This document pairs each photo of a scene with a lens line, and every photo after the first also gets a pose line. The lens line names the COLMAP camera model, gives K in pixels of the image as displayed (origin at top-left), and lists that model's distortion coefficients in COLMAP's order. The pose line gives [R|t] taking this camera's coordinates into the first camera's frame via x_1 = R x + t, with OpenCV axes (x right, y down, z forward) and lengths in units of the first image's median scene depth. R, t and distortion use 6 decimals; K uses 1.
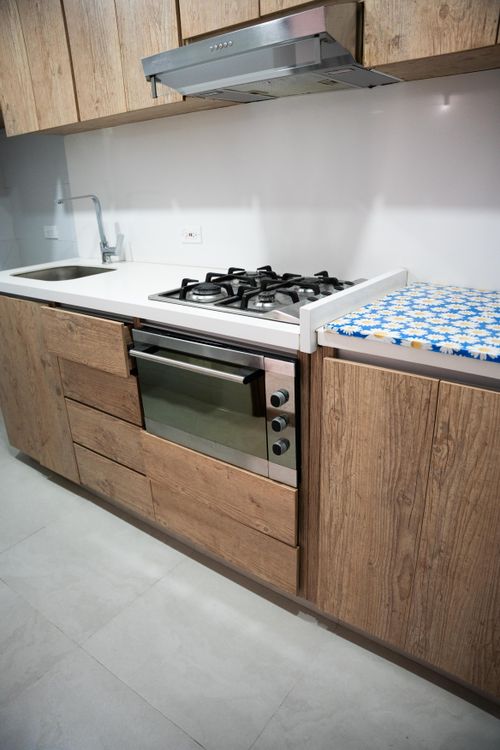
lens RADIAL K [[511.6, 0, 250.0], [0, 511.6, 375.0], [0, 0, 1]] dist [-0.180184, 0.134644]
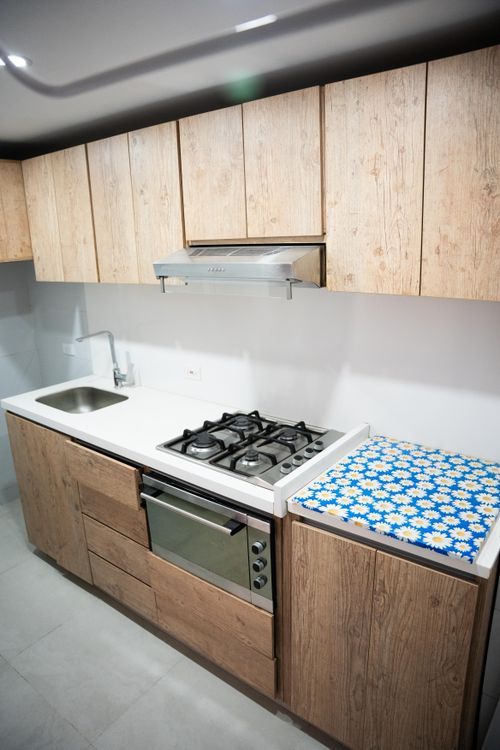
lens RADIAL K [[511.6, 0, 250.0], [0, 511.6, 375.0], [0, 0, 1]] dist [-0.180184, 0.134644]
pose [[0.999954, 0.008999, -0.003260, 0.030514], [-0.009272, 0.995288, -0.096523, -0.223011], [0.002376, 0.096549, 0.995325, -0.247443]]
